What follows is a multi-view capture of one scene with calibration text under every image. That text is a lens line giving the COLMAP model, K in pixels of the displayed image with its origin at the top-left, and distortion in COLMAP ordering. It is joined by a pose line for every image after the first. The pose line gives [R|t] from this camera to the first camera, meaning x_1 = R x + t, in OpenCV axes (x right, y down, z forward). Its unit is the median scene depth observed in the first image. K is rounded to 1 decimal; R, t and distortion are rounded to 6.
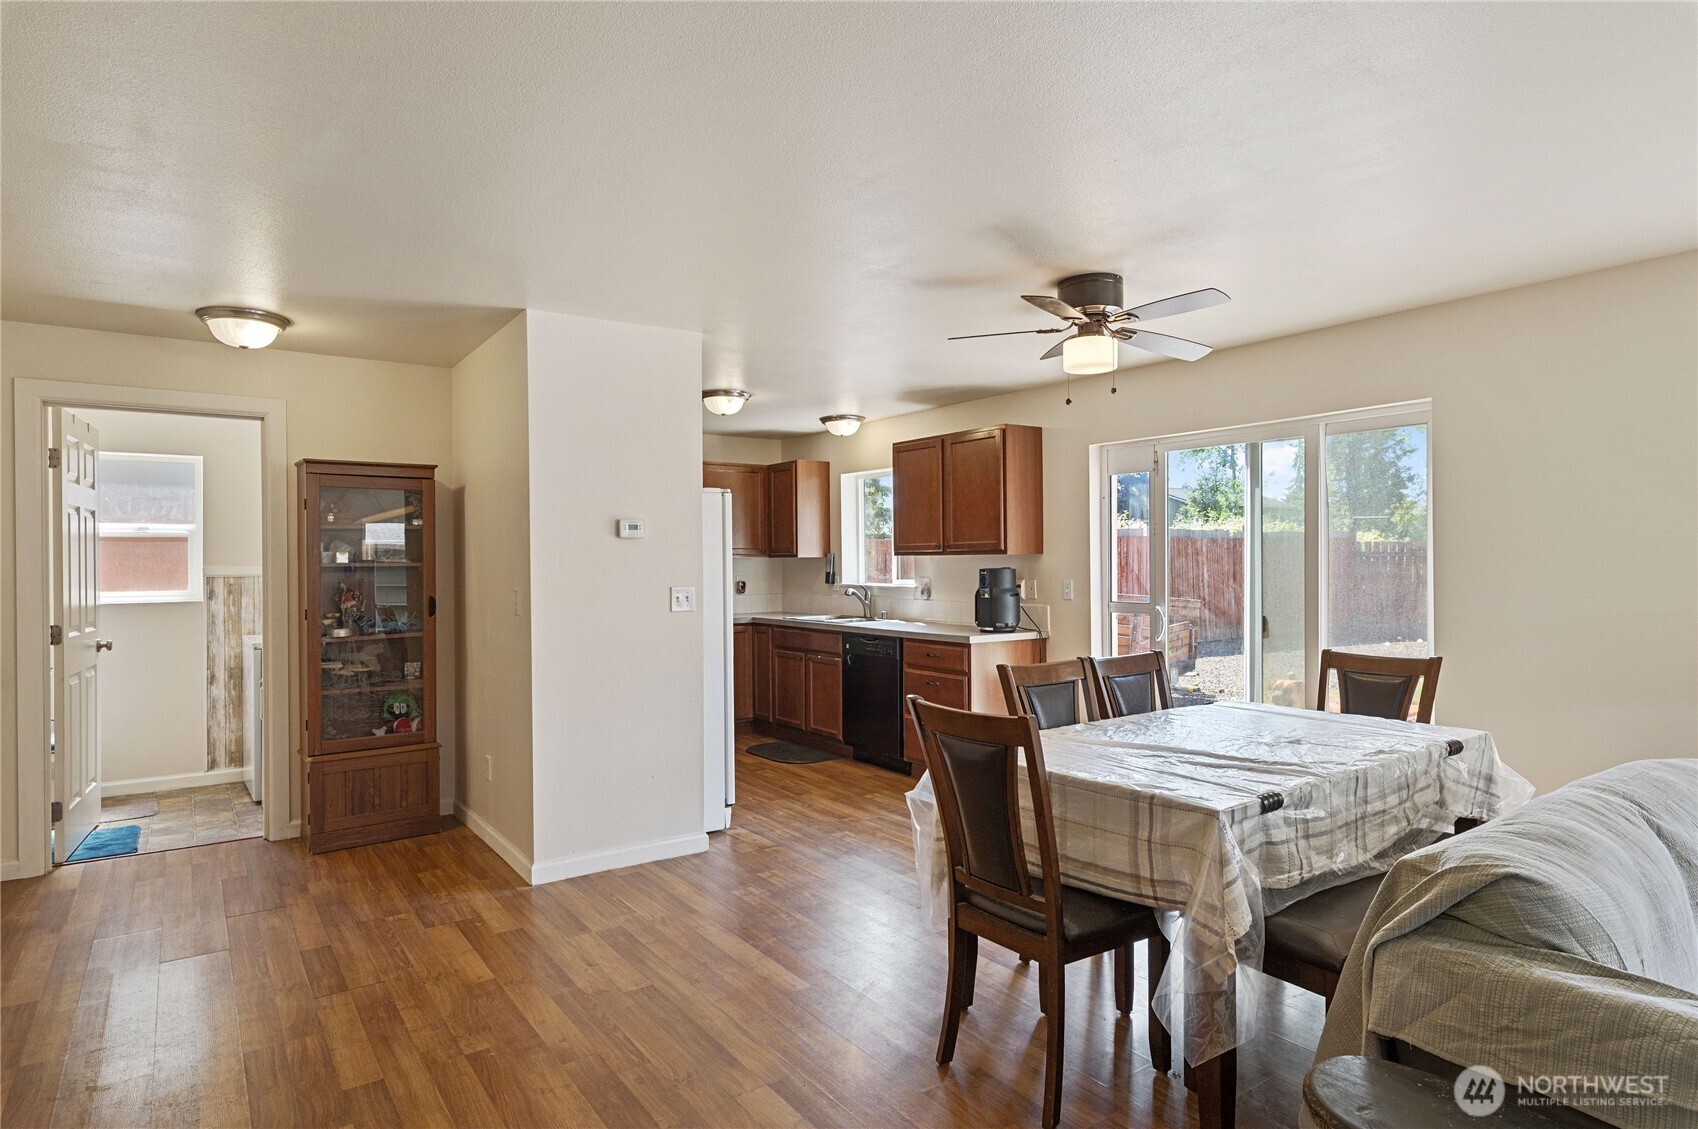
lens RADIAL K [[942.4, 0, 849.0], [0, 942.4, 564.5], [0, 0, 1]] dist [0.000075, -0.000116]
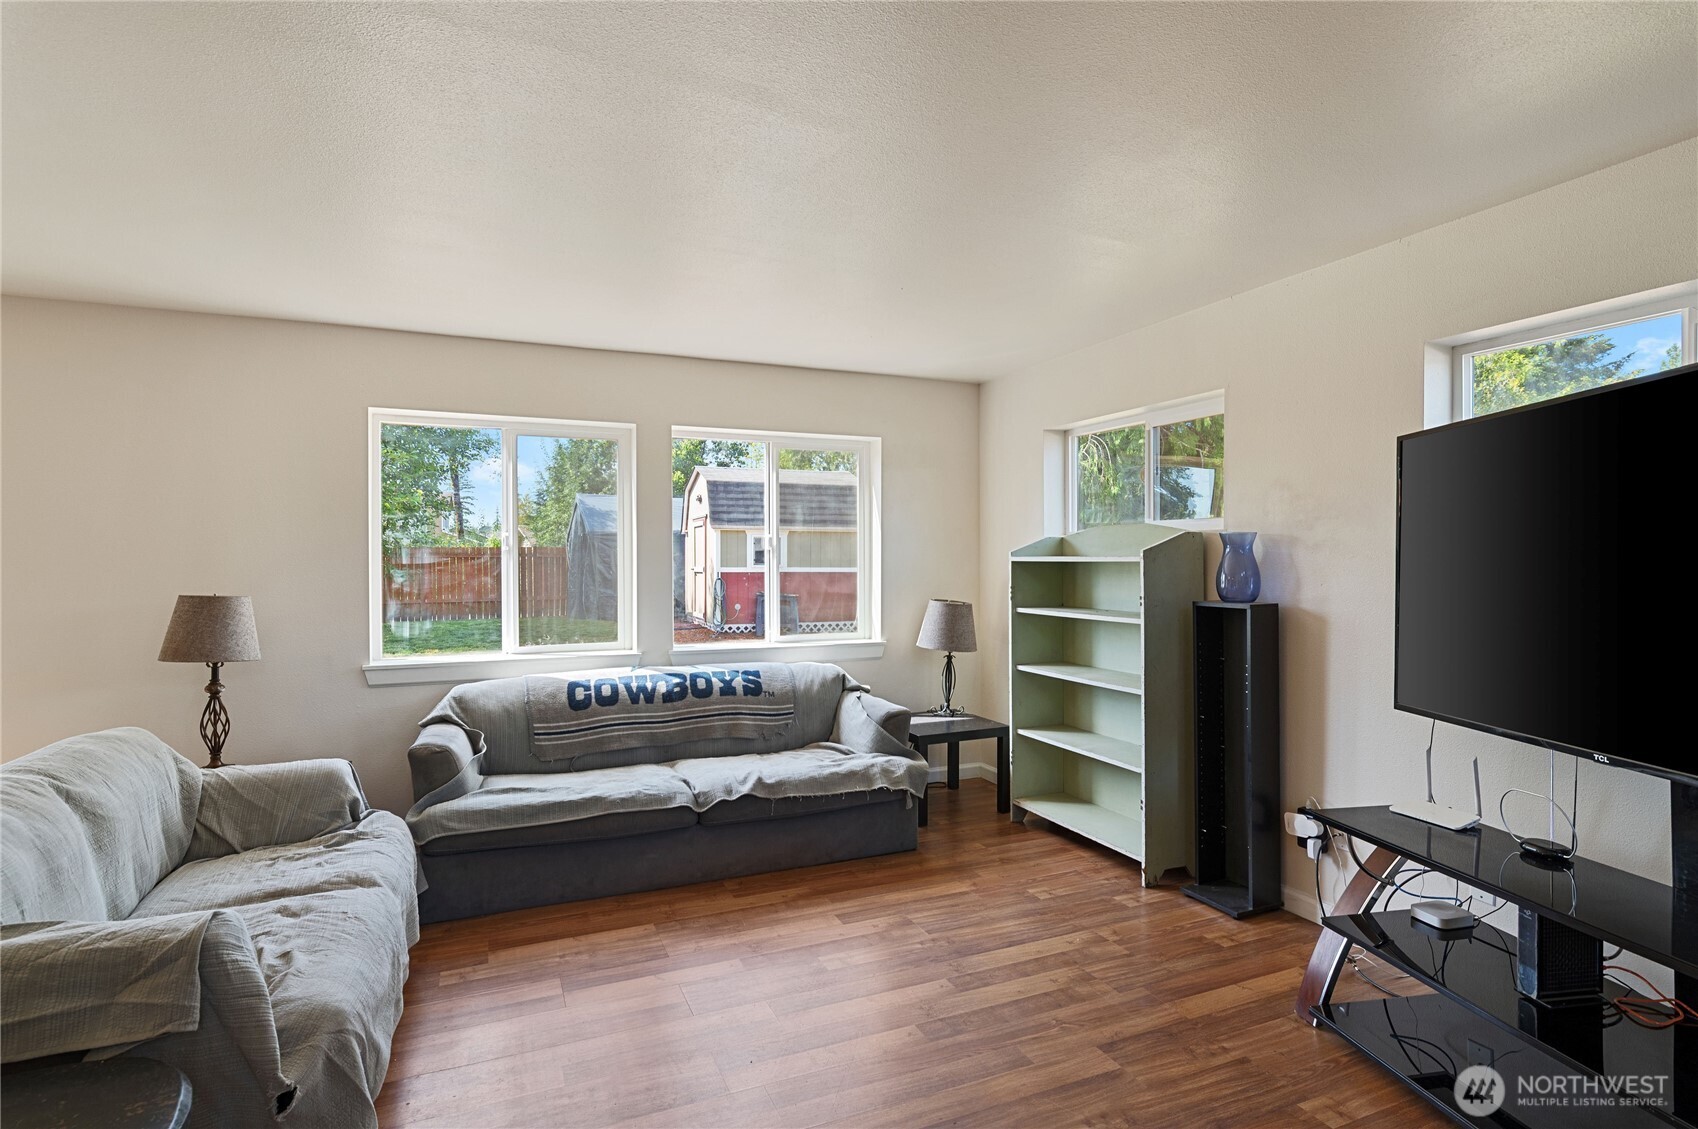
lens RADIAL K [[845.3, 0, 846.5], [0, 845.3, 558.5], [0, 0, 1]] dist [-0.000525, -0.000291]
pose [[0.207910, 0.007348, 0.978120, 0.012471], [0.001931, 0.999967, -0.007922, -0.000662], [-0.978146, 0.003536, 0.207888, -0.070651]]
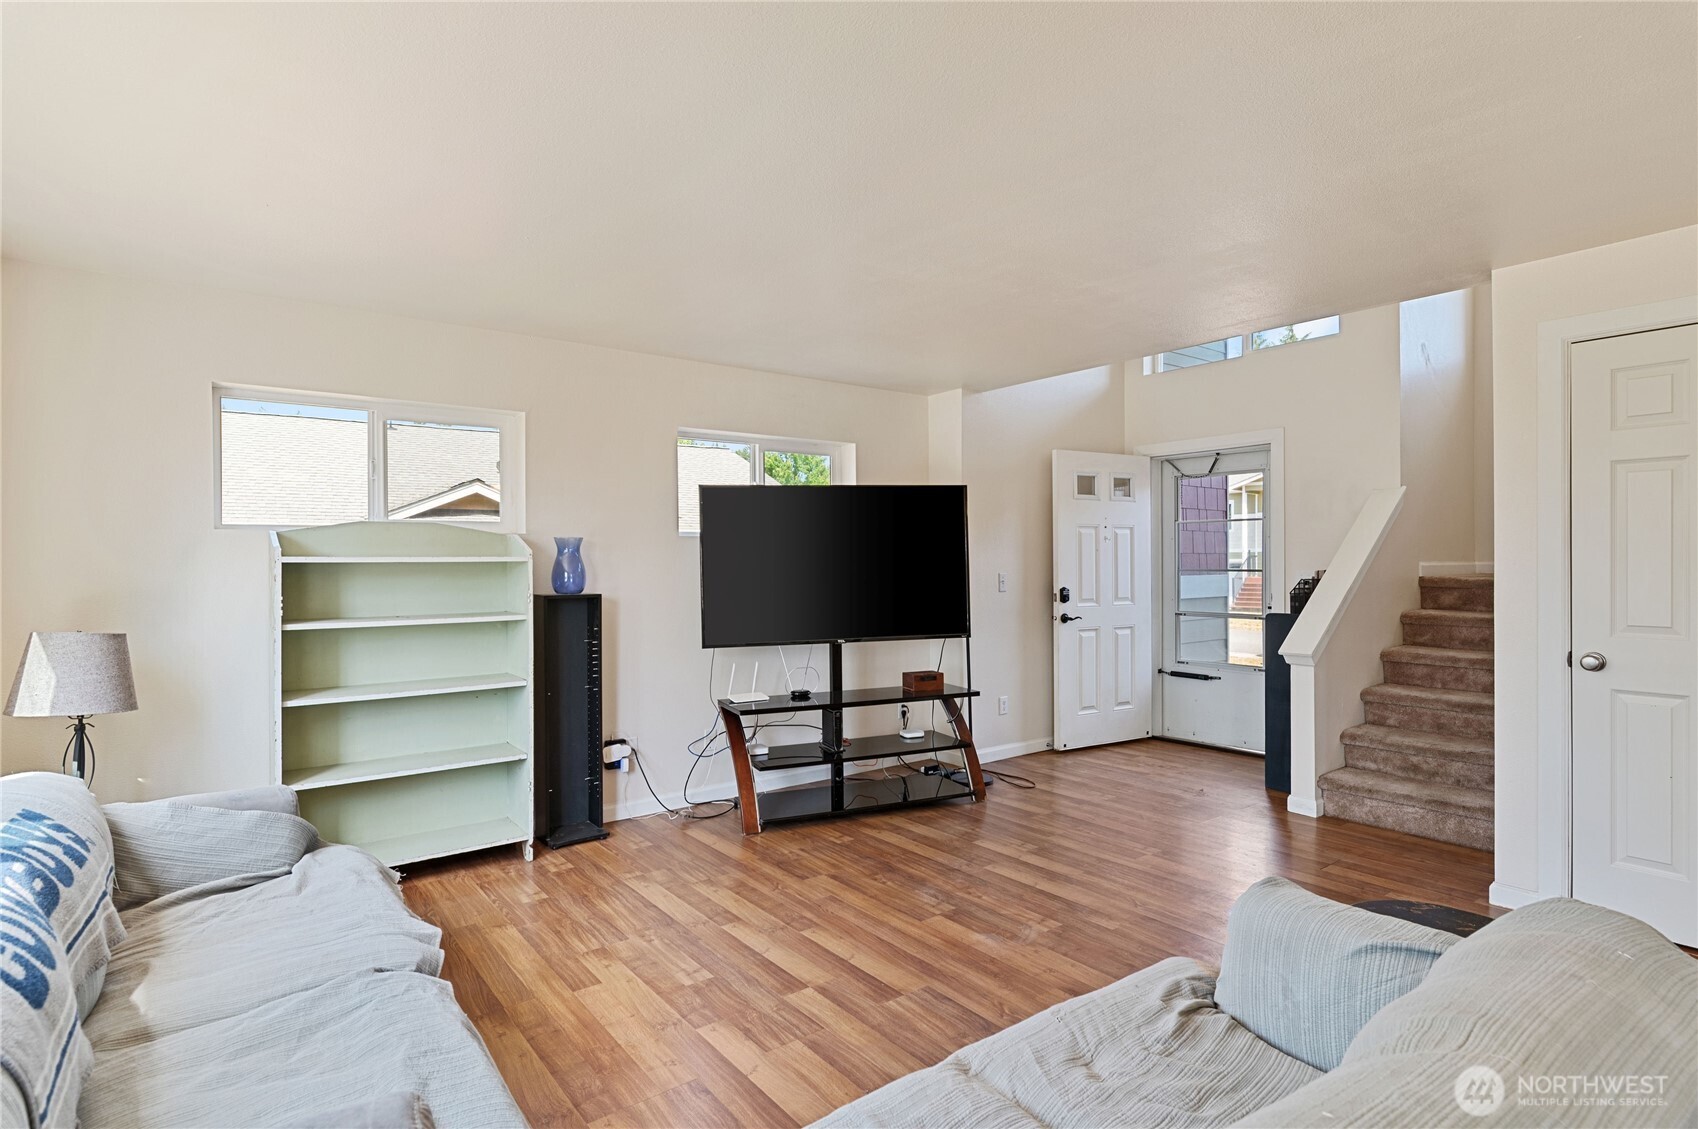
lens RADIAL K [[866.7, 0, 850.7], [0, 866.7, 568.7], [0, 0, 1]] dist [0.004093, 0.000104]
pose [[-0.999354, 0.012419, -0.033733, 0.507414], [0.011975, 0.999839, 0.013346, -0.003158], [0.033894, 0.012934, -0.999342, 0.650132]]
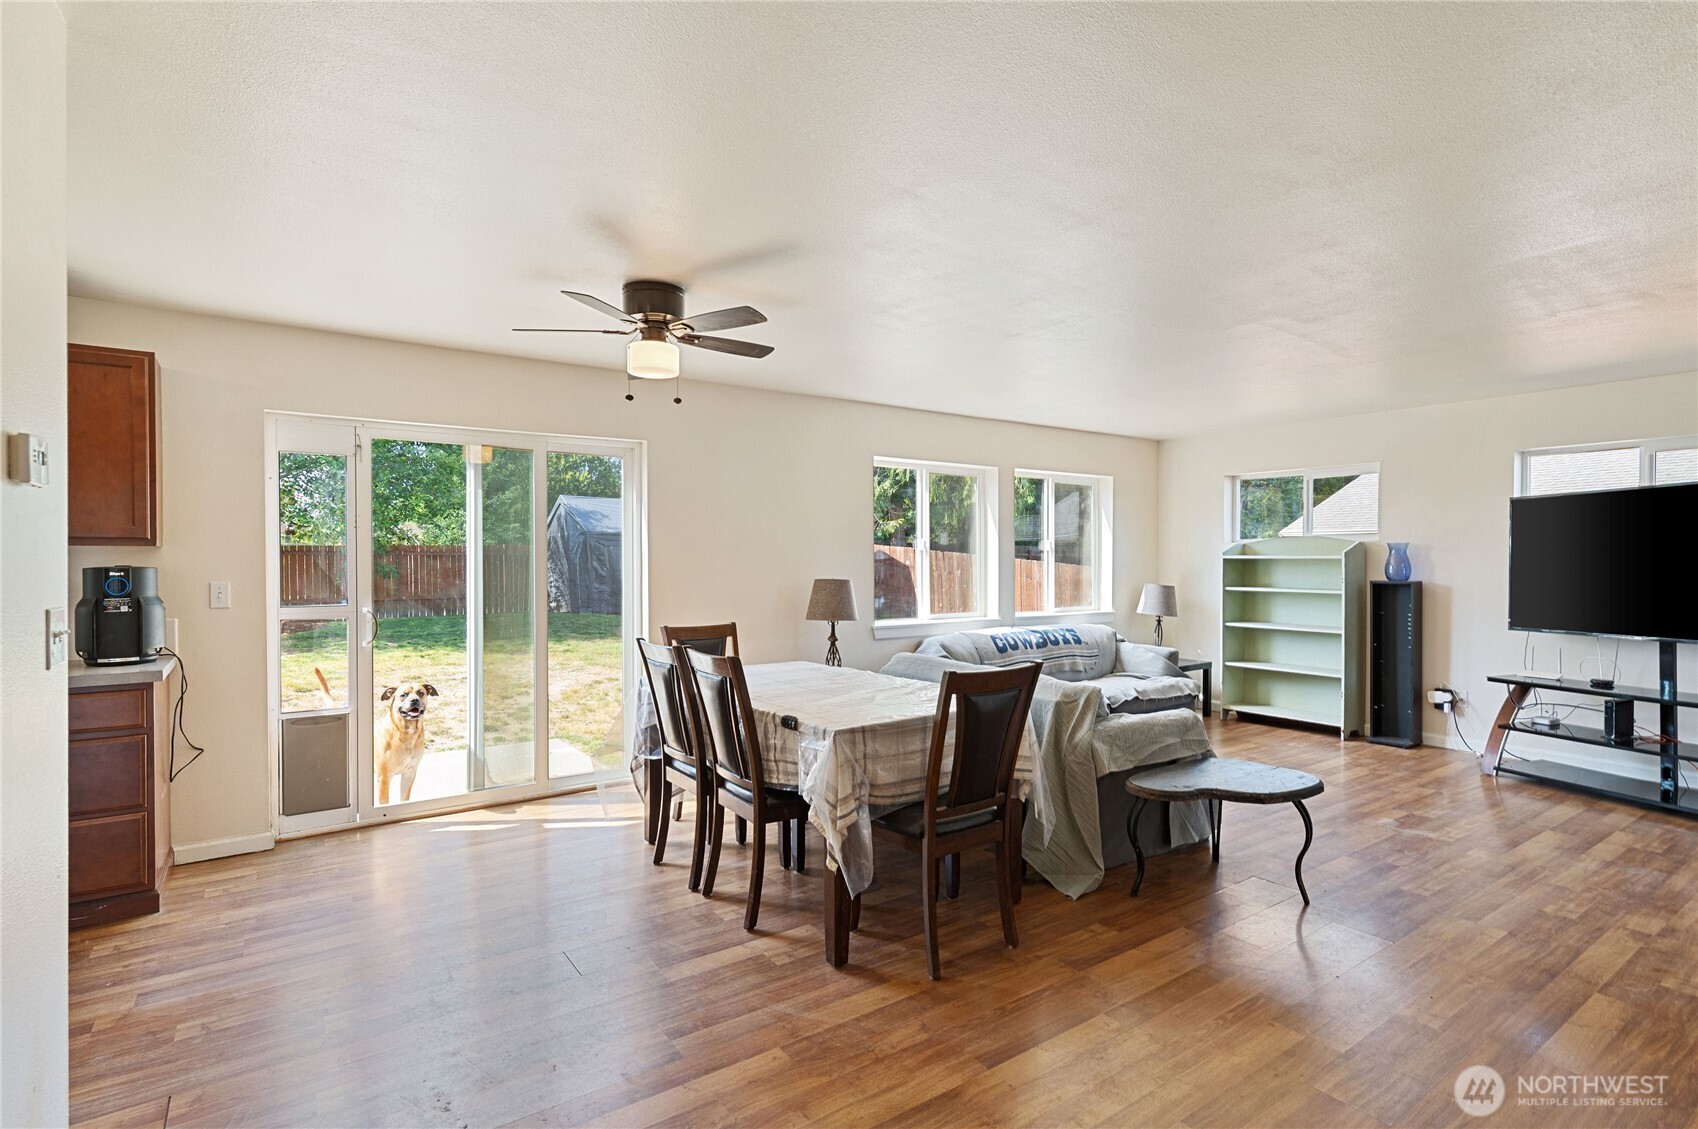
lens RADIAL K [[827.8, 0, 849.0], [0, 827.8, 564.5], [0, 0, 1]] dist [0.008013, -0.000849]
pose [[0.005148, -0.001573, 0.999986, -0.504660], [0.001662, 0.999997, 0.001564, 0.002781], [-0.999985, 0.001654, 0.005151, 0.587705]]
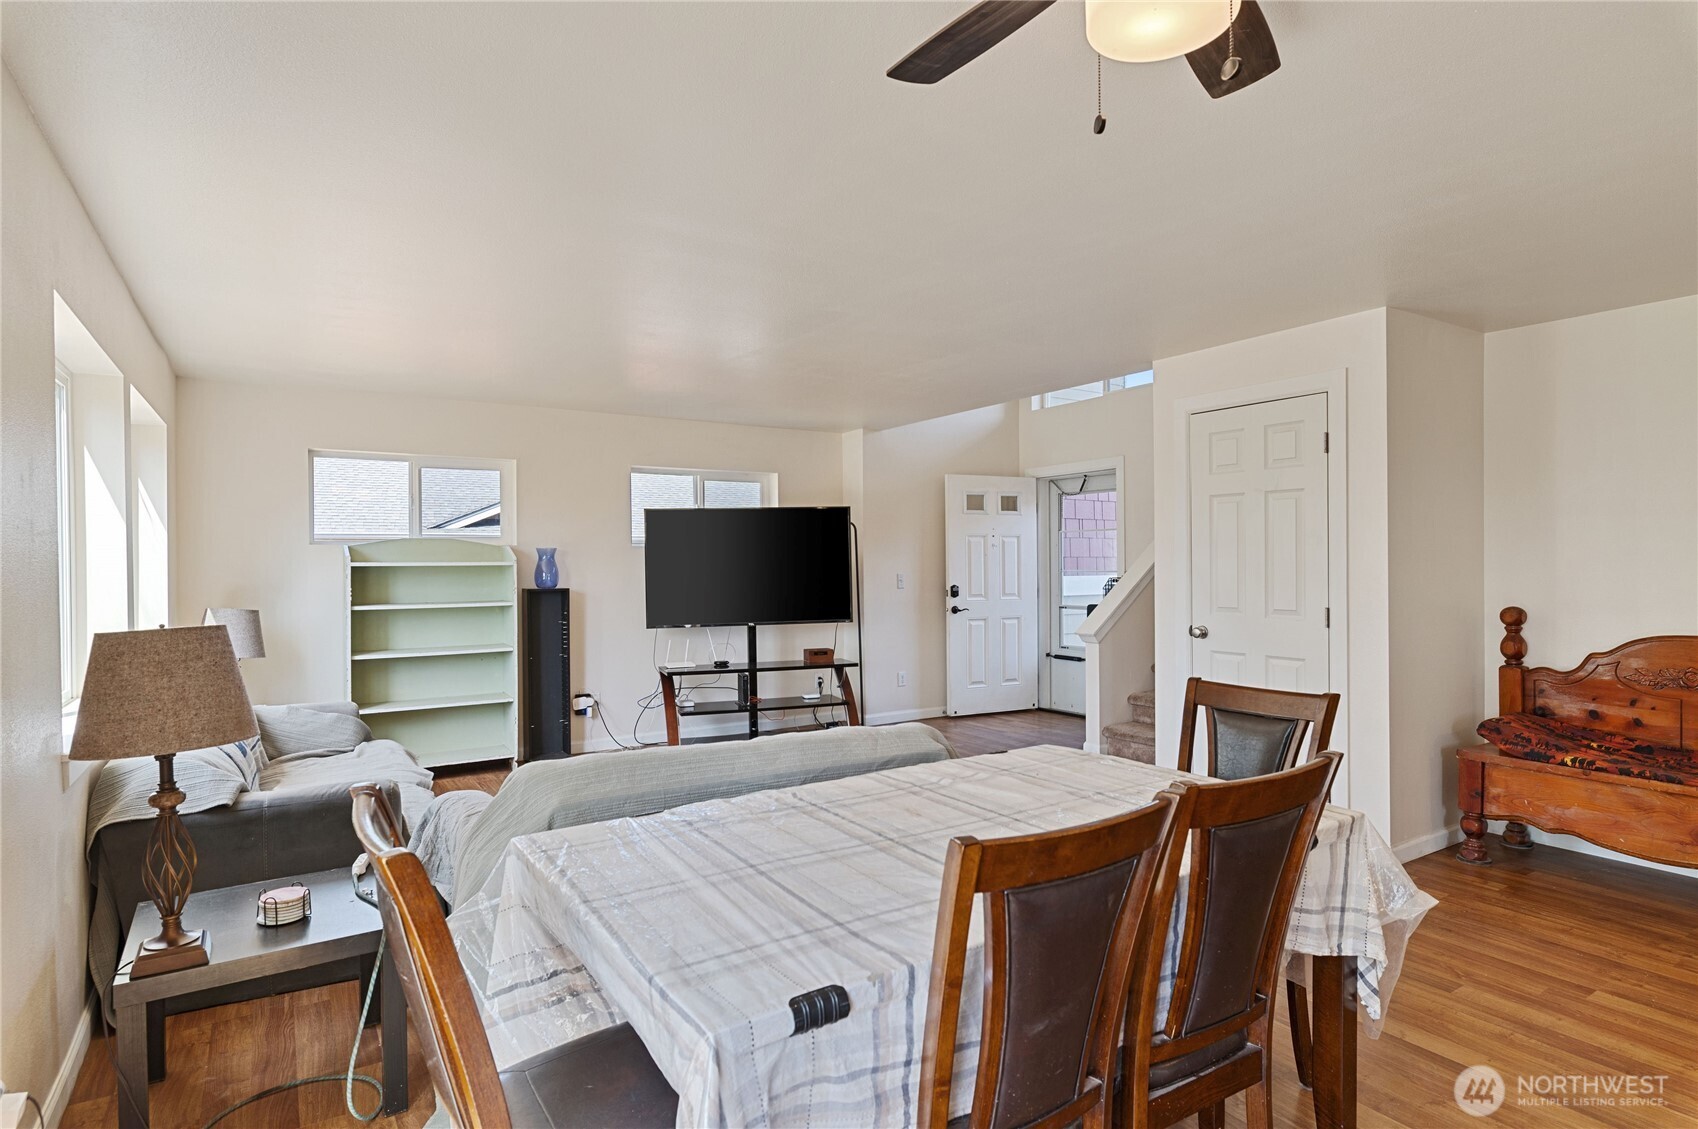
lens RADIAL K [[890.0, 0, 850.5], [0, 890.0, 568.4], [0, 0, 1]] dist [0.001177, 0.000265]
pose [[-0.998855, 0.014123, 0.045704, 0.270938], [0.014516, 0.999861, 0.008261, -0.001730], [-0.045581, 0.008915, -0.998921, 1.013748]]
